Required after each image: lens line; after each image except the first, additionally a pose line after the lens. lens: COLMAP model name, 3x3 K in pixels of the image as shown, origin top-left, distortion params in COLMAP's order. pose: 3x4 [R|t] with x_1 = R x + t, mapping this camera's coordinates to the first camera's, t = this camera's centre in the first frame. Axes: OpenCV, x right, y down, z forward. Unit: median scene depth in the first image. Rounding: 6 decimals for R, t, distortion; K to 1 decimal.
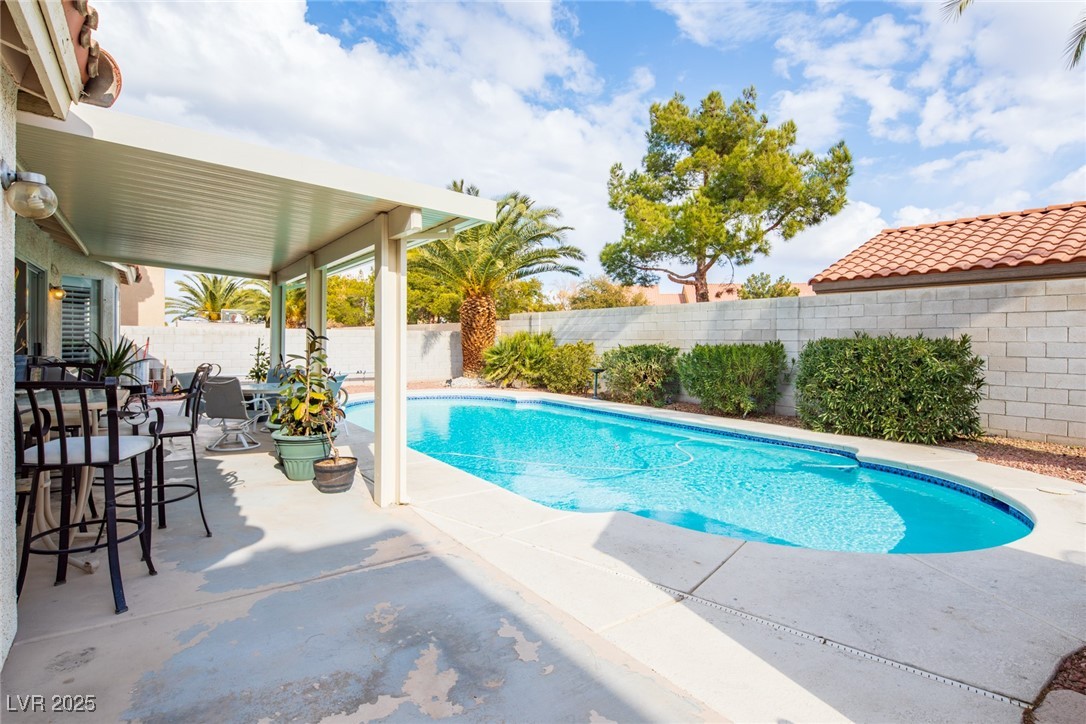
lens RADIAL K [[526.7, 0, 552.6], [0, 526.7, 341.2], [0, 0, 1]] dist [-0.001466, 0.000027]
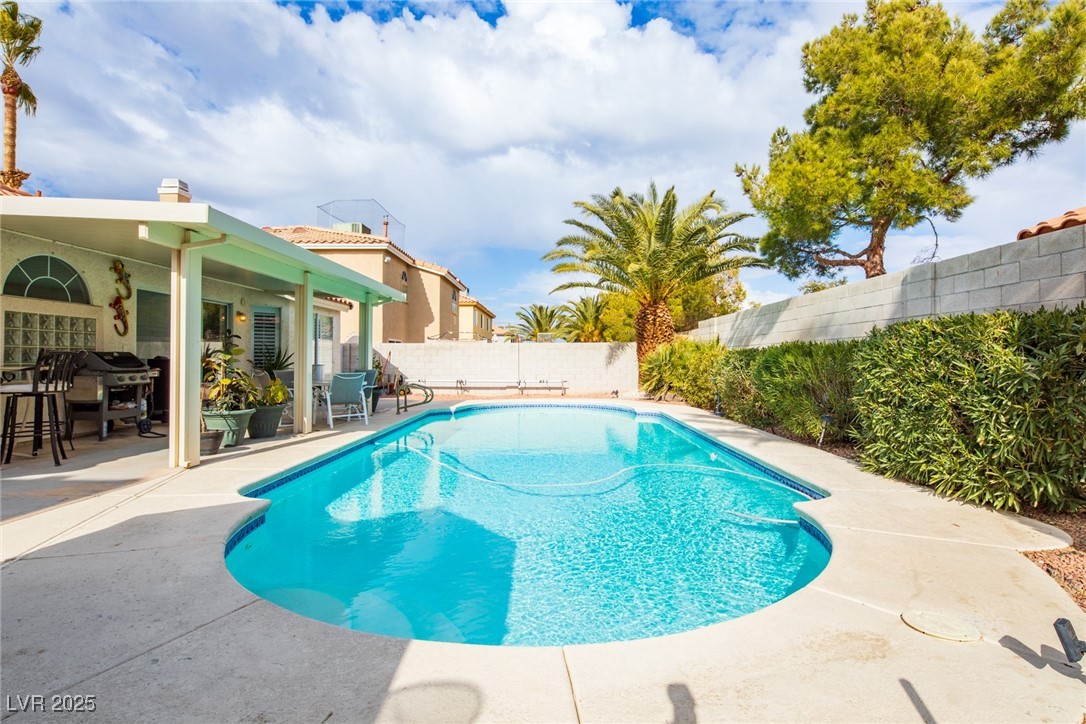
lens RADIAL K [[526.7, 0, 552.6], [0, 526.7, 341.2], [0, 0, 1]] dist [-0.001466, 0.000027]
pose [[0.804668, -0.030266, -0.592953, 0.346791], [0.007498, 0.999138, -0.040824, 0.023752], [0.593678, 0.028404, 0.804201, 0.163540]]
